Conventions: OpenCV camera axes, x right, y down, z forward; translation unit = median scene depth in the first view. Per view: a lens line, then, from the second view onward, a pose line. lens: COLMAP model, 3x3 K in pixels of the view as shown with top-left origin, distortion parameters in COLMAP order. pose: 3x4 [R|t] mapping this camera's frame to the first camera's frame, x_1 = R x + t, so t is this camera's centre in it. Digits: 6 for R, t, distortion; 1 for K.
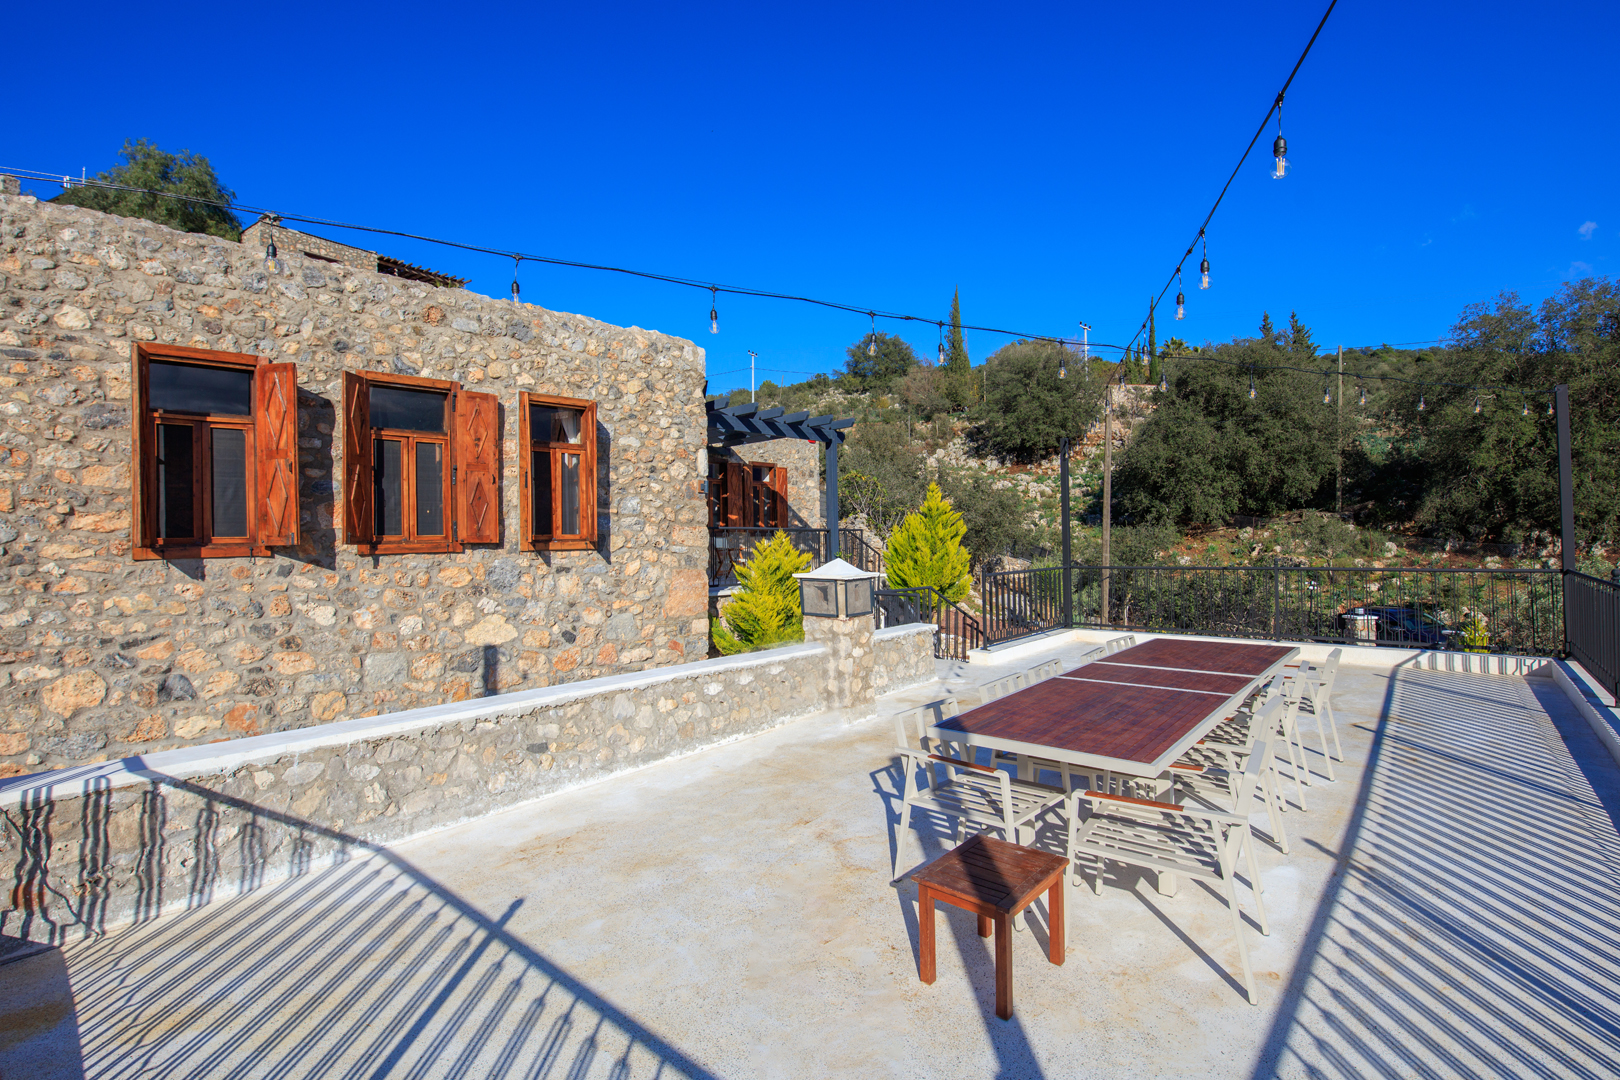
lens RADIAL K [[725.3, 0, 807.3], [0, 725.3, 526.4], [0, 0, 1]] dist [-0.003423, -0.009816]
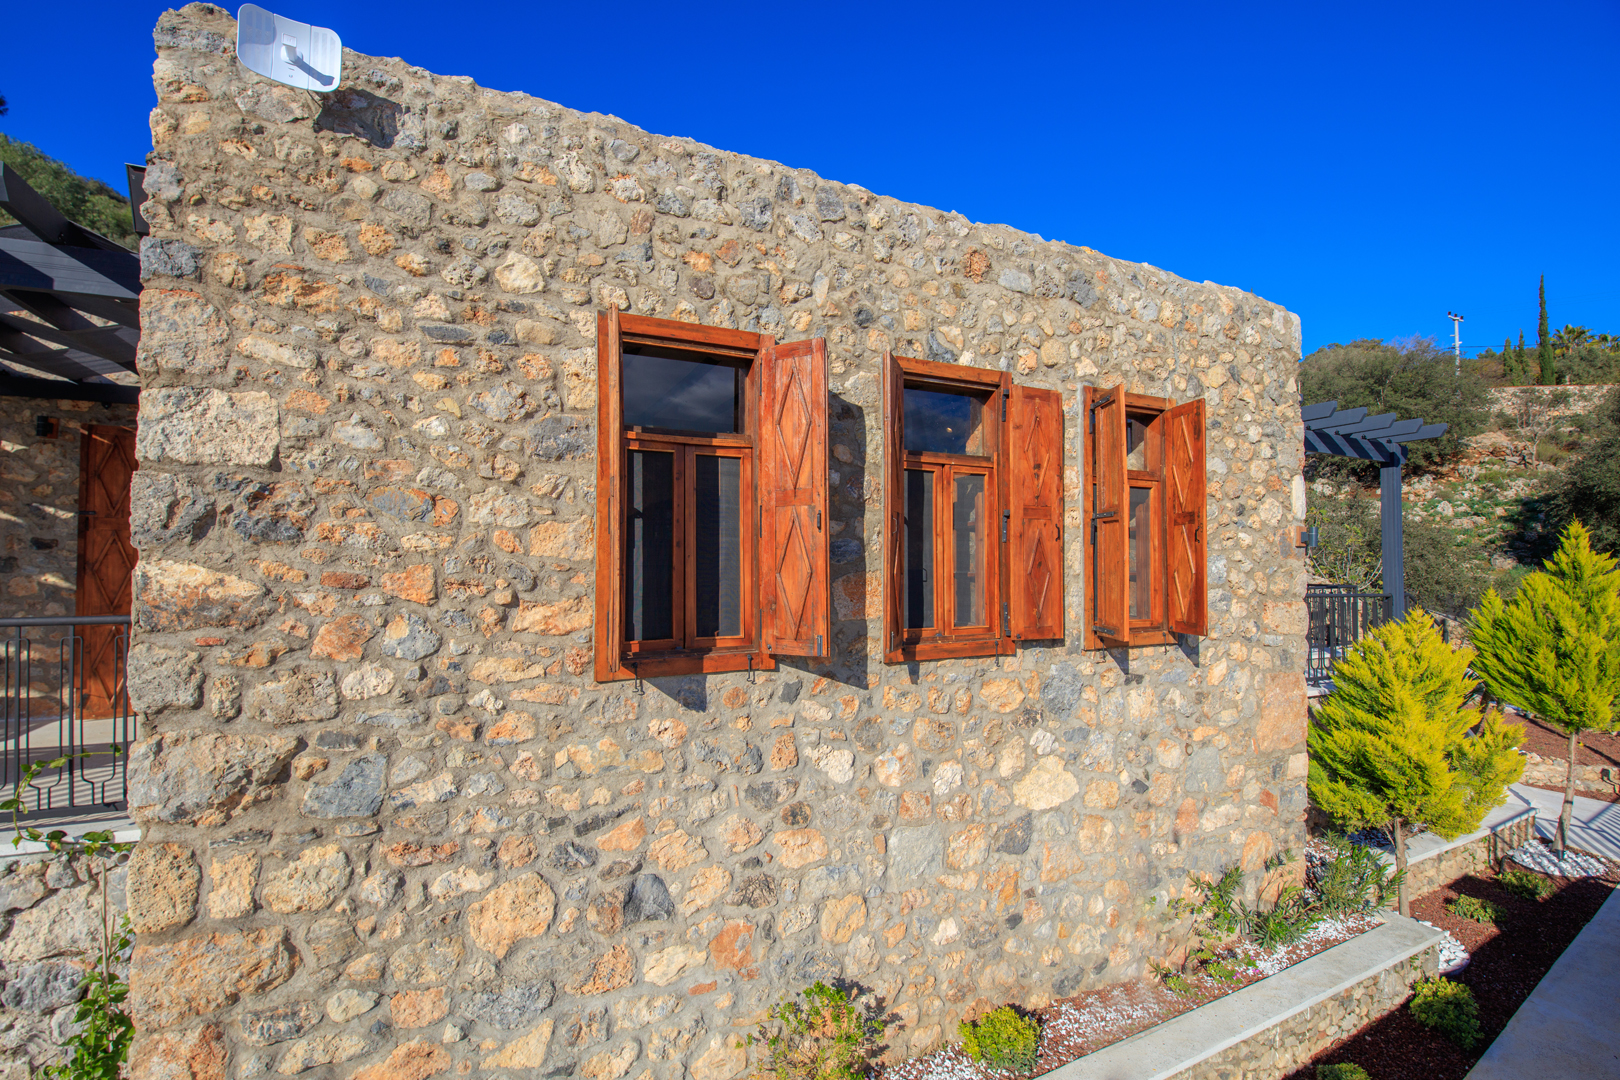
lens RADIAL K [[725.3, 0, 810.5], [0, 725.3, 542.2], [0, 0, 1]] dist [-0.003423, -0.009816]
pose [[0.941310, 0.005433, -0.337501, -0.460970], [-0.012689, 0.999733, -0.019296, -0.046520], [0.337306, 0.022446, 0.941127, 0.400318]]
